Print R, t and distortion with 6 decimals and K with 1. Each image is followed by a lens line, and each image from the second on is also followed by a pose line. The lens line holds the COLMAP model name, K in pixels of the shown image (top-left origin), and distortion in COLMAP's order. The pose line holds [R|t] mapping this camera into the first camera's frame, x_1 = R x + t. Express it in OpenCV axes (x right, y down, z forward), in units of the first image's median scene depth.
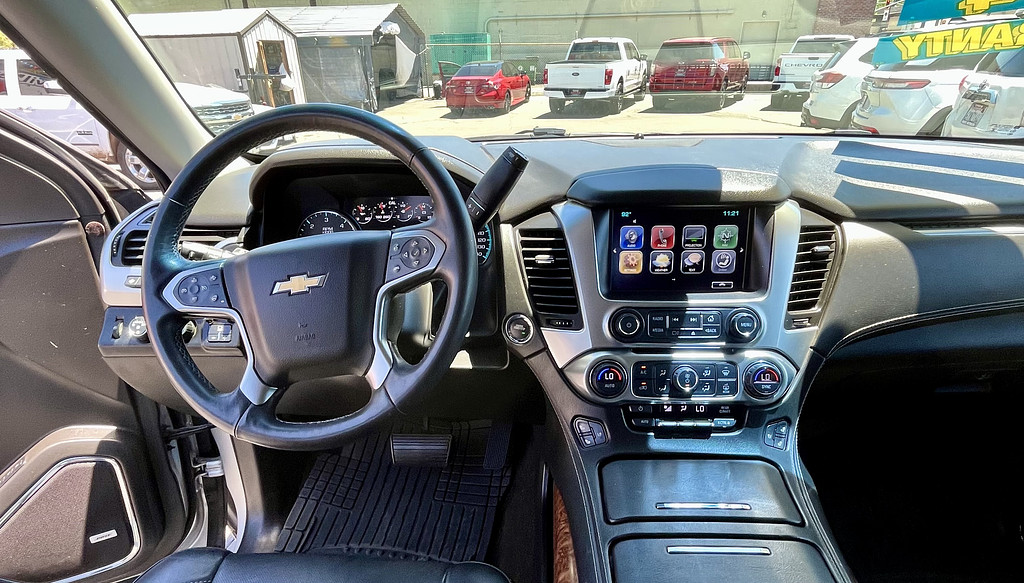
lens RADIAL K [[474.5, 0, 512.6], [0, 474.5, 312.7], [0, 0, 1]] dist [0.008003, 0.000495]
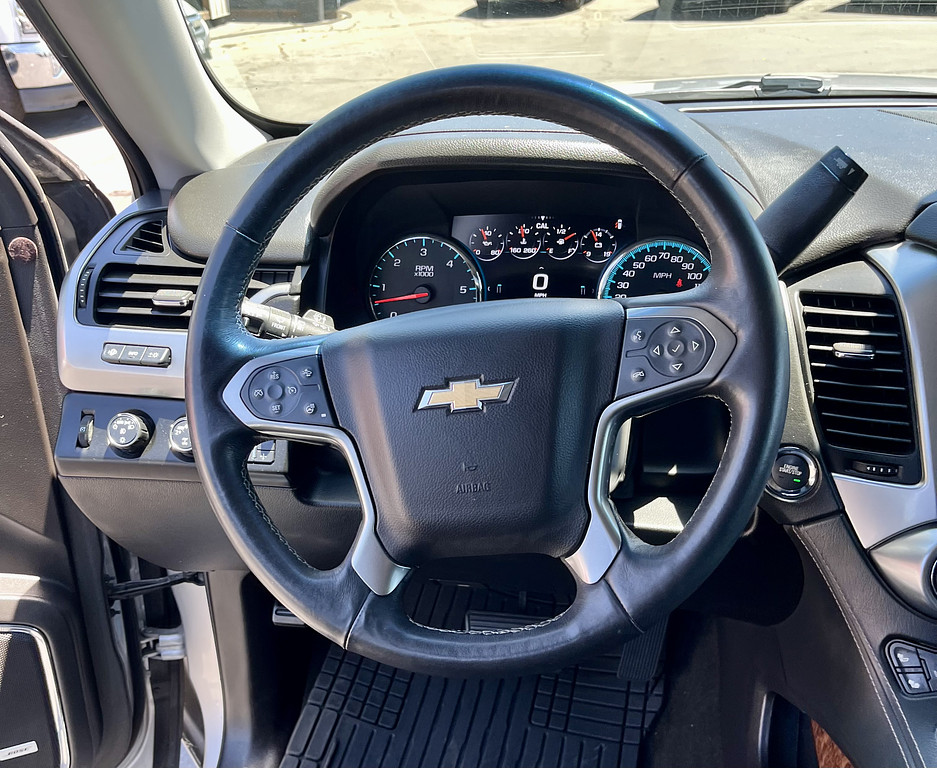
lens RADIAL K [[823.6, 0, 471.6], [0, 823.6, 425.5], [0, 0, 1]] dist [0.026612, -0.006083]
pose [[0.996230, 0.051589, -0.069741, -0.297741], [-0.046024, 0.995798, 0.079176, -0.081688], [0.073533, -0.075668, 0.994418, 0.013173]]
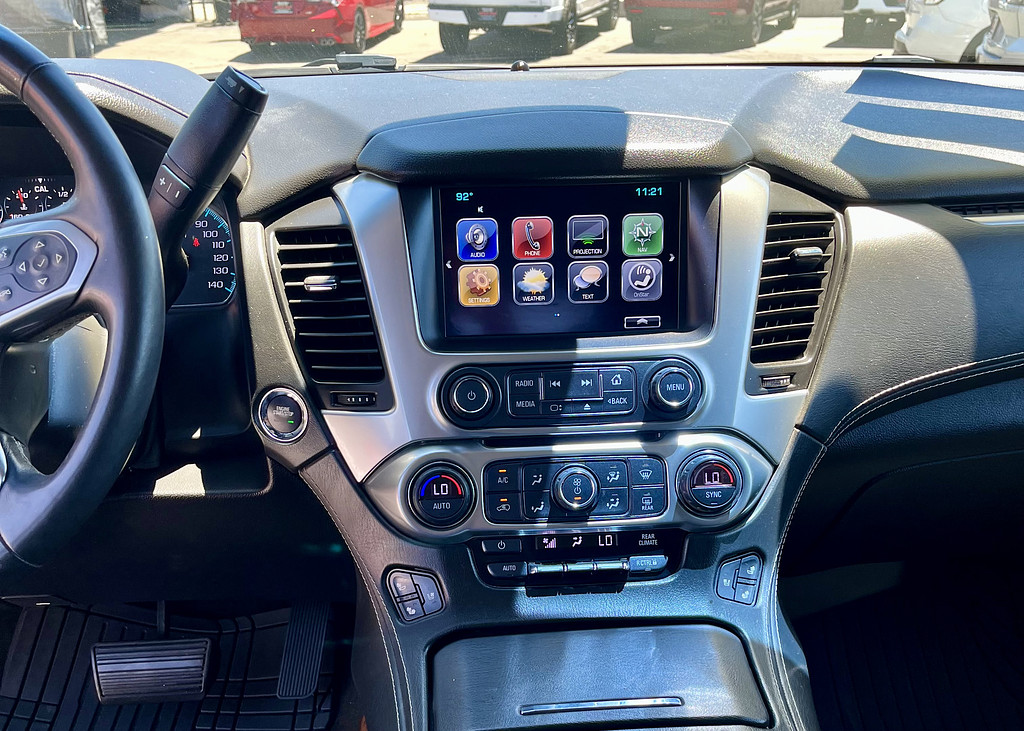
lens RADIAL K [[891.6, 0, 483.6], [0, 891.6, 454.9], [0, 0, 1]] dist [0.044014, -0.033034]
pose [[0.995288, -0.041009, 0.087863, 0.154066], [0.039510, 0.999044, 0.018733, 0.071685], [-0.088547, -0.015173, 0.995956, -0.040334]]
